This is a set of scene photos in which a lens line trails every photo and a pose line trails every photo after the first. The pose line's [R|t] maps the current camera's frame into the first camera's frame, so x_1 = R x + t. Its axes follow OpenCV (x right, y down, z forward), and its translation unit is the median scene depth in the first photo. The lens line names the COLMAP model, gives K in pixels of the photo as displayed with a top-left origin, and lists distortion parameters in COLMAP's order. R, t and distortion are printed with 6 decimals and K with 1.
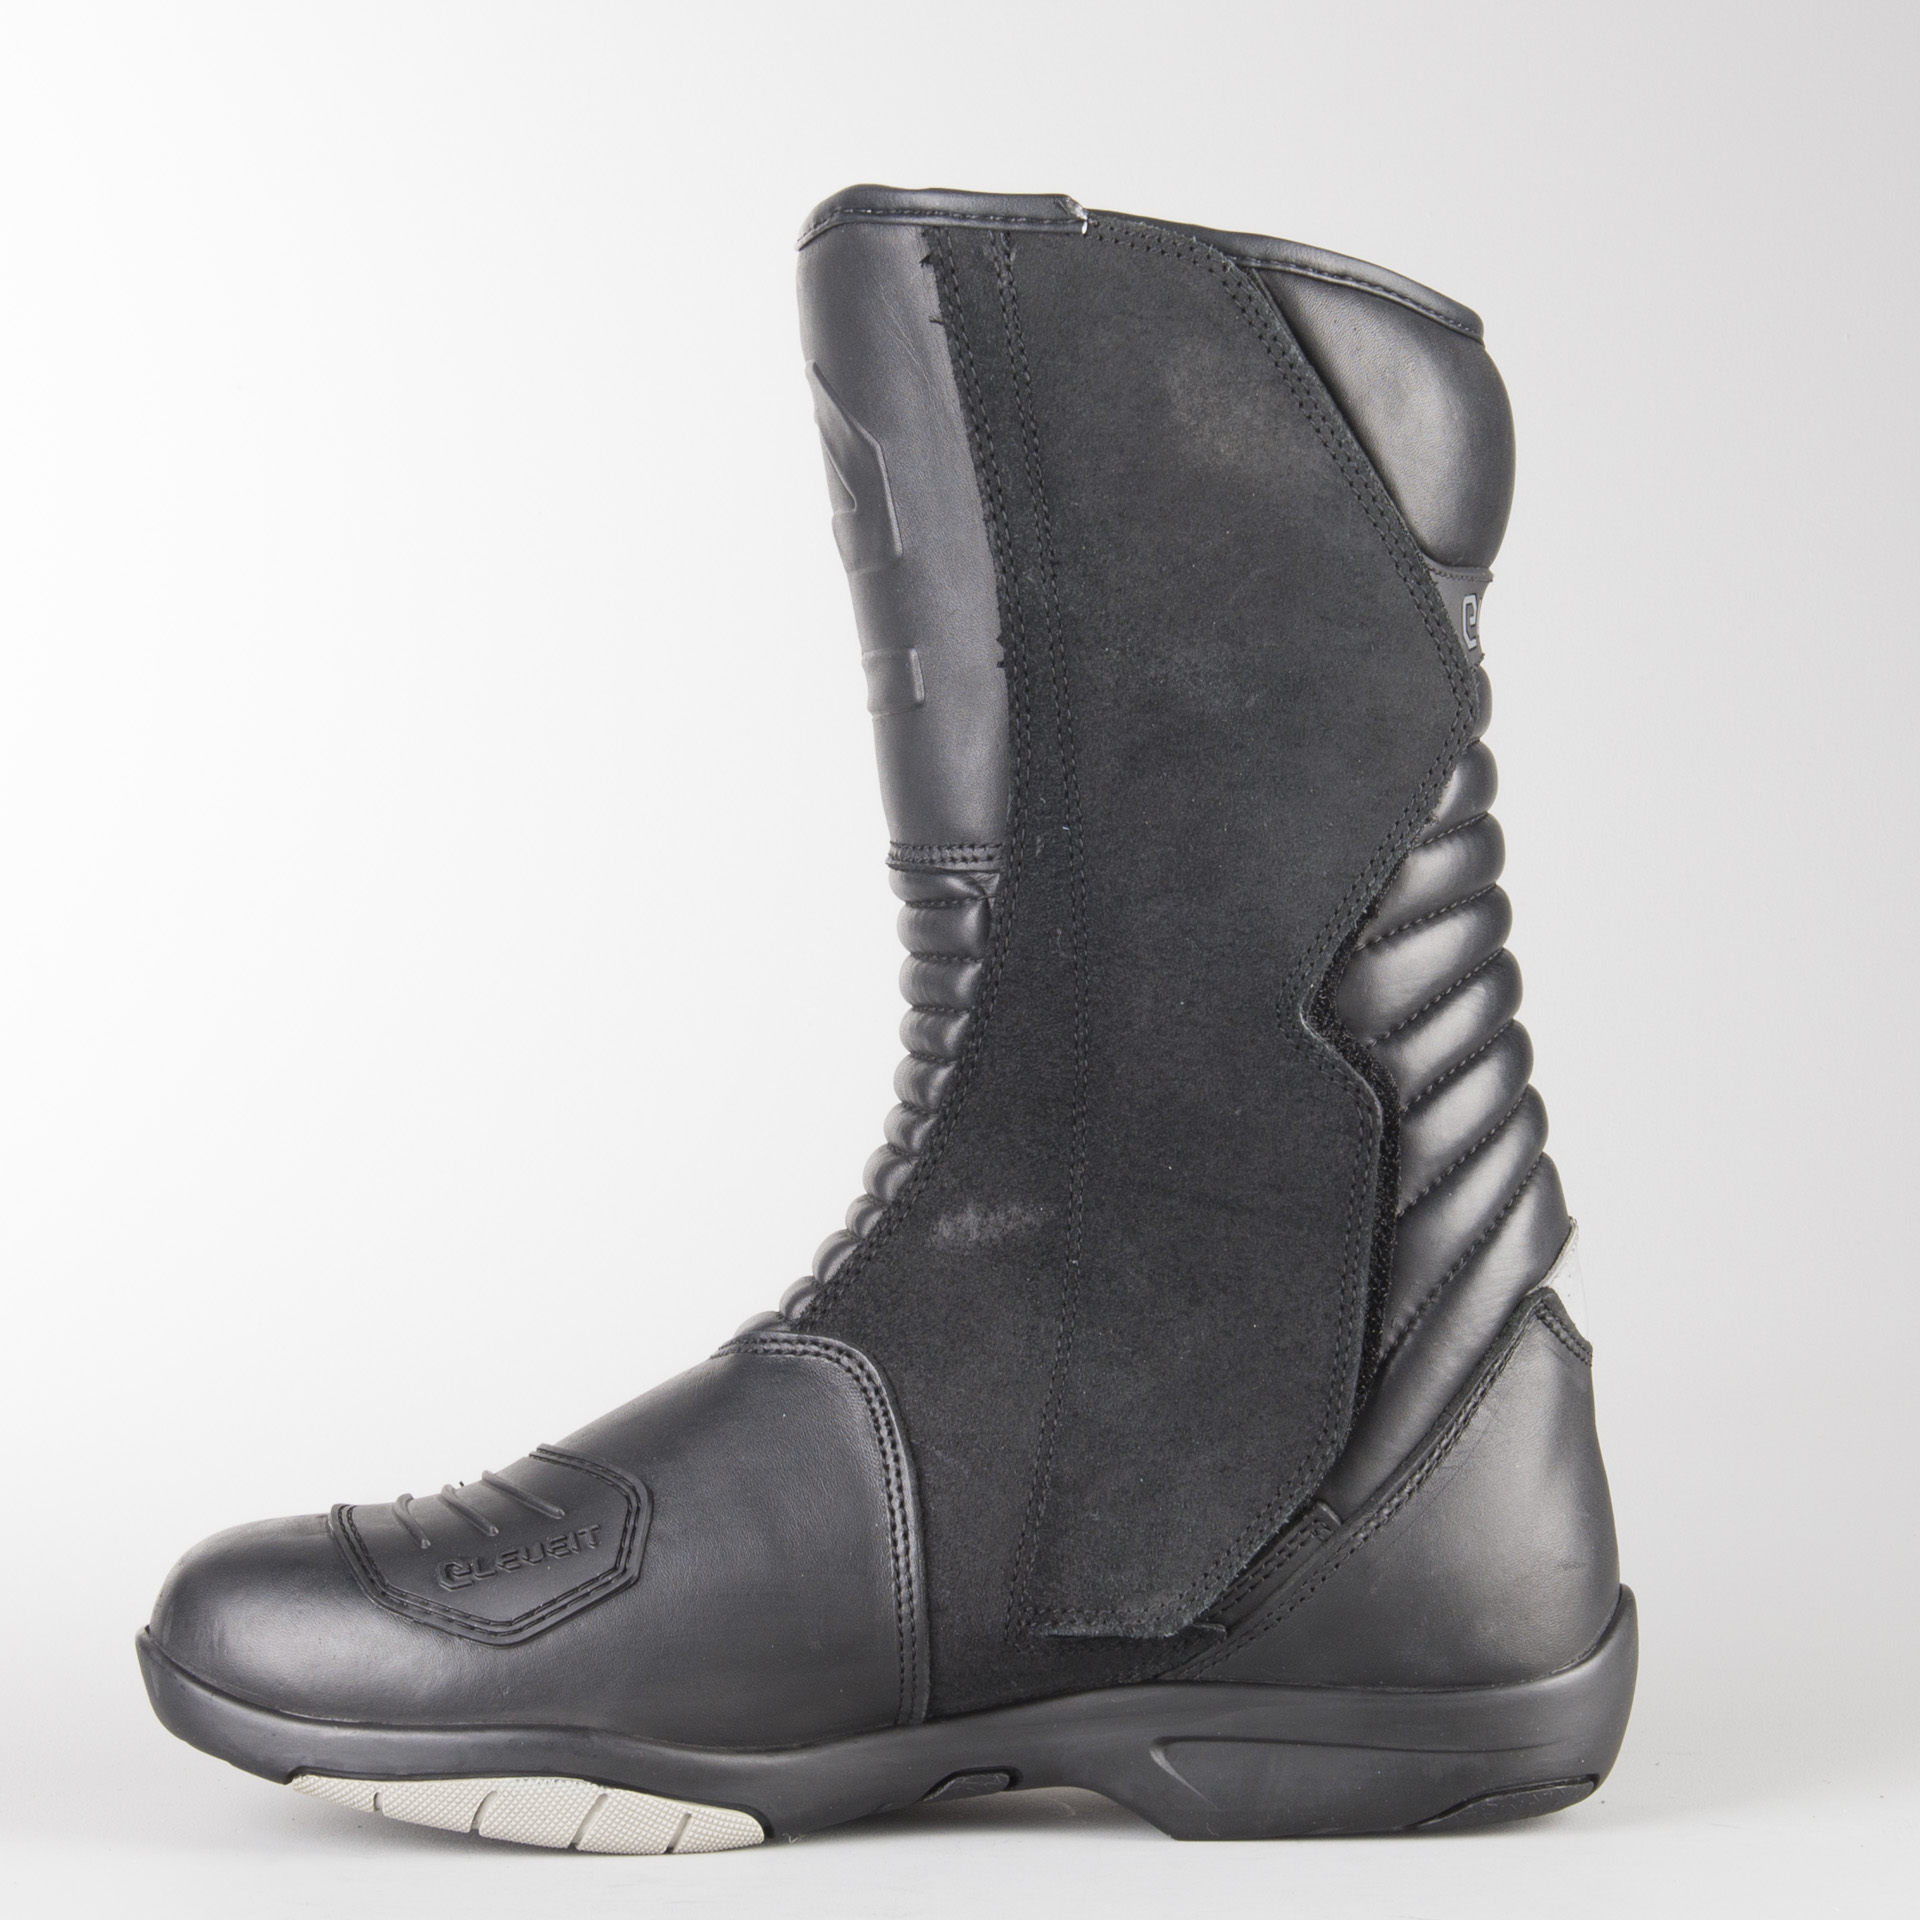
lens RADIAL K [[5795.8, 0, 947.8], [0, 5795.8, 1005.0], [0, 0, 1]] dist [0.017608, 0.000000]
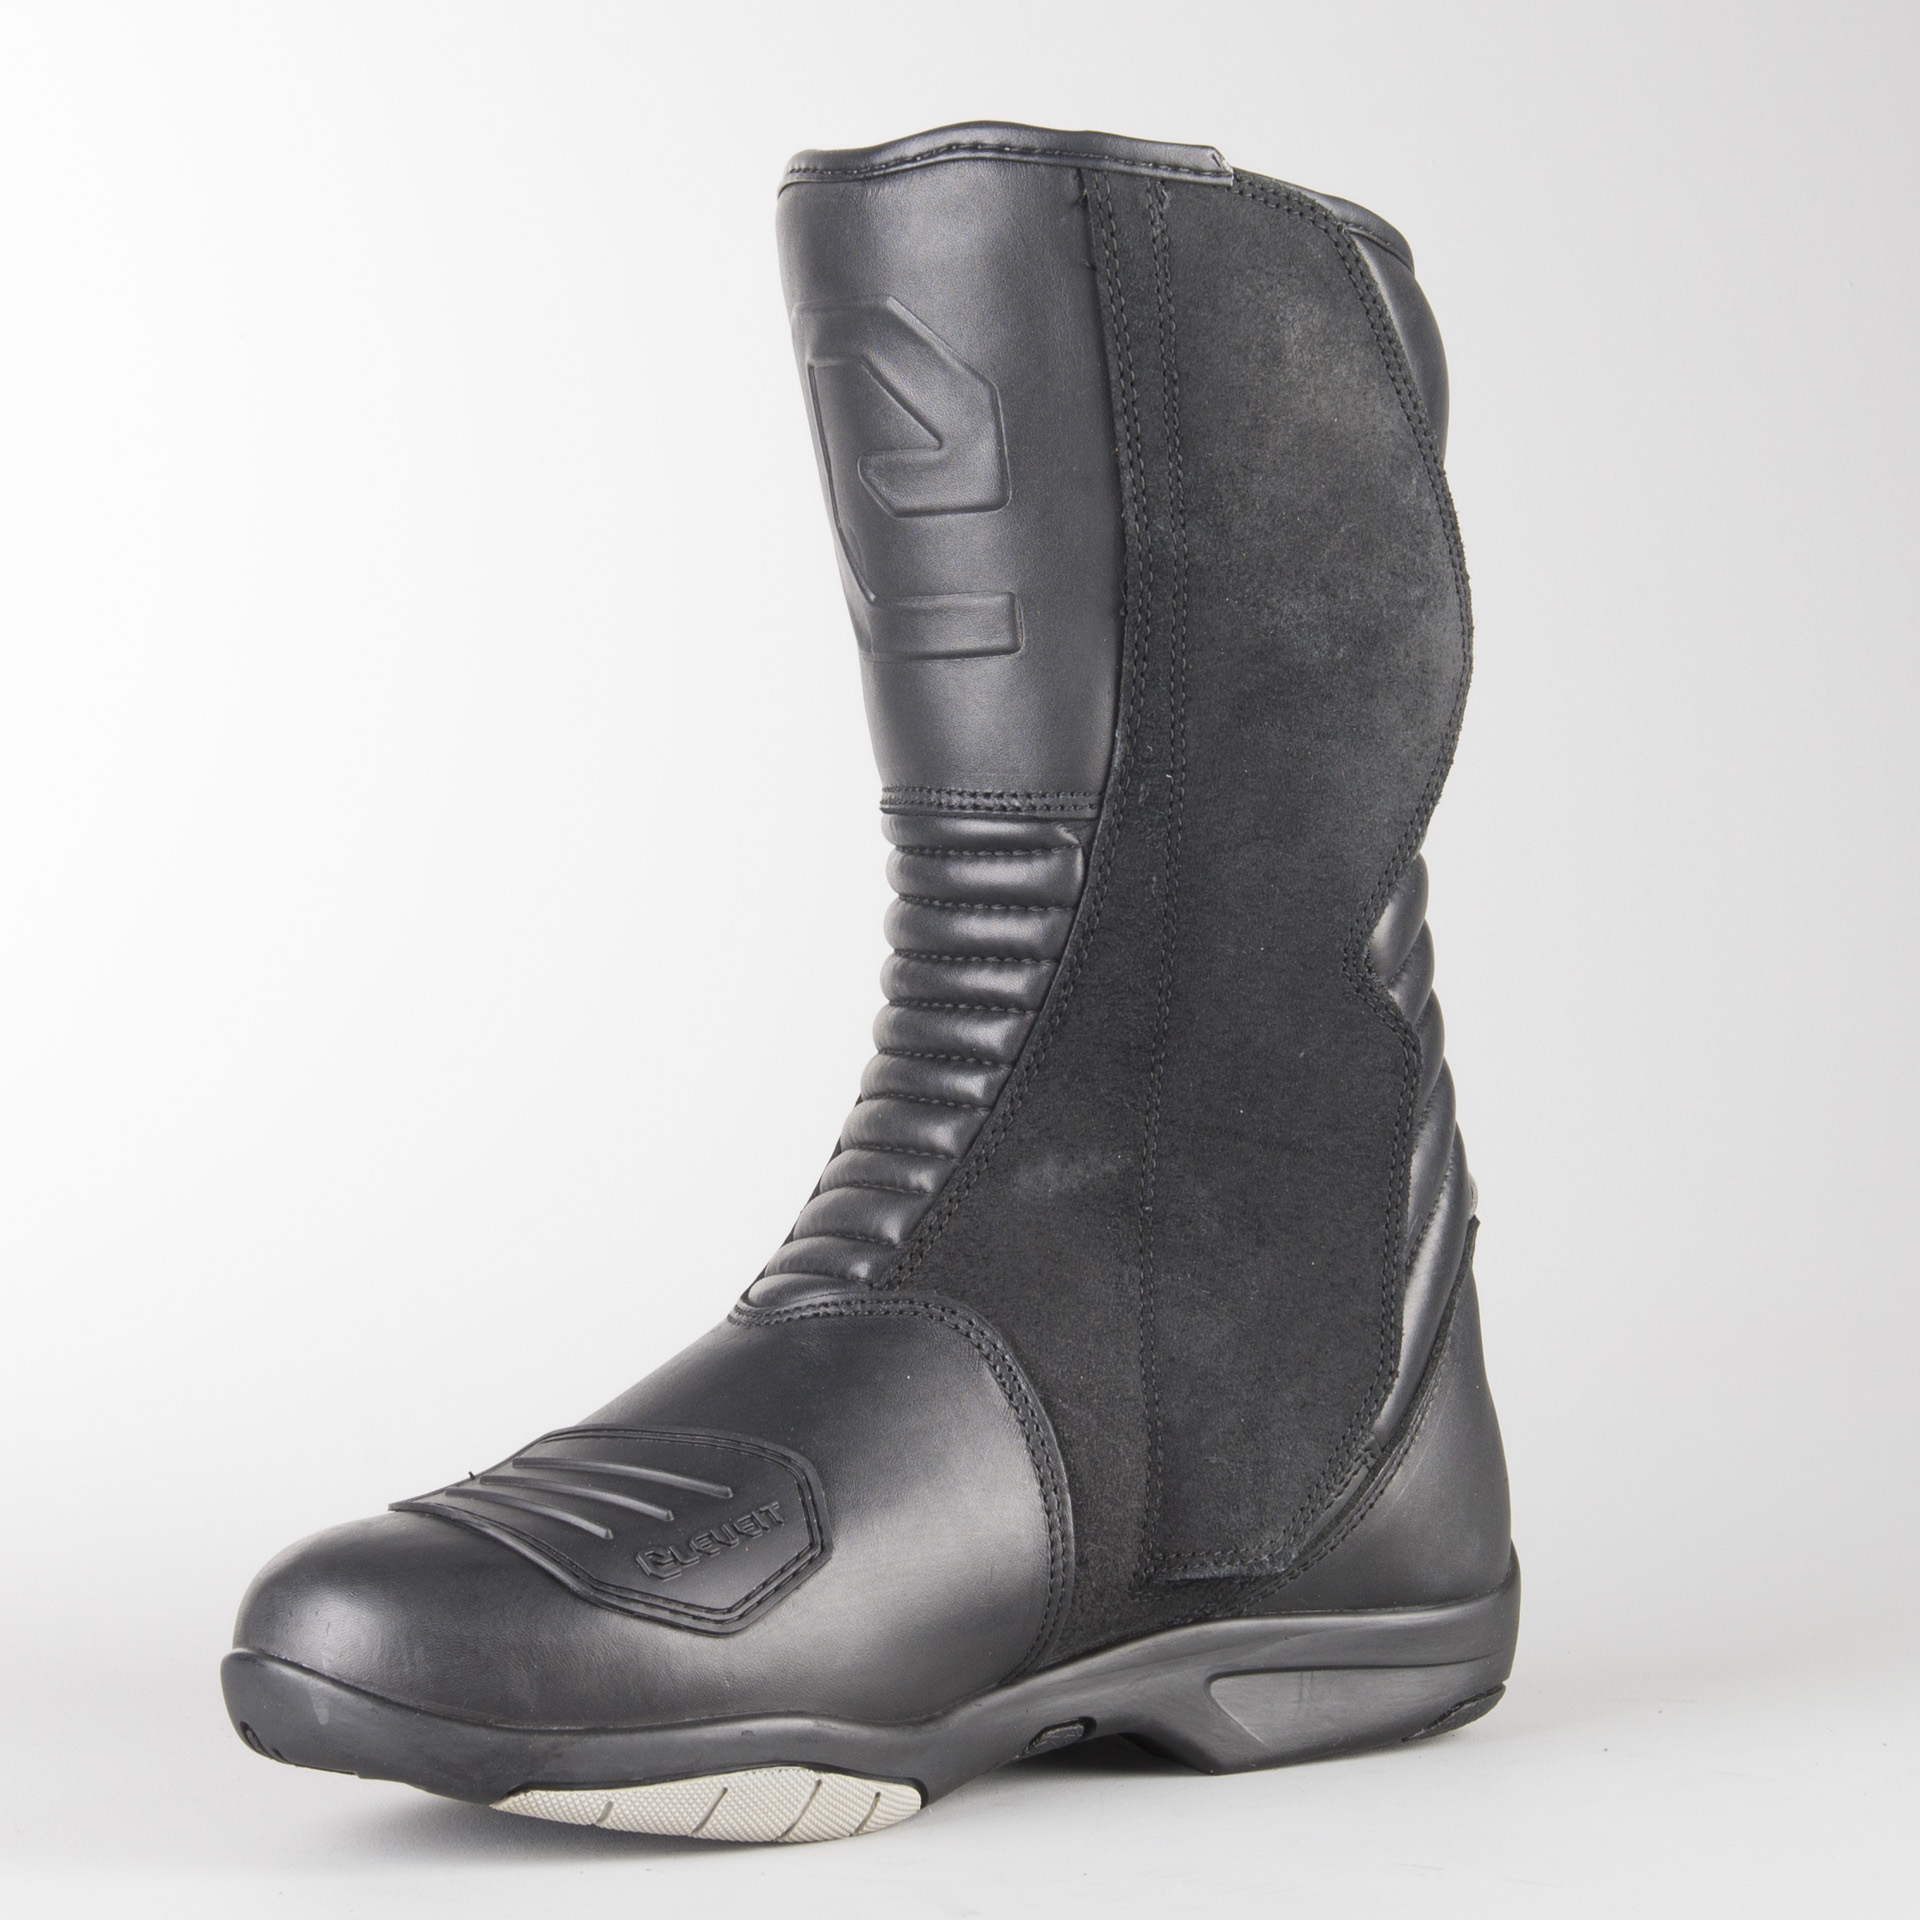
lens RADIAL K [[5795.8, 0, 962.2], [0, 5795.8, 957.9], [0, 0, 1]] dist [0.017608, 0.000000]
pose [[0.817908, -0.013166, 0.575199, -0.588662], [0.015765, 0.999876, 0.000471, -0.000041], [-0.575133, 0.008683, 0.818014, 0.199241]]
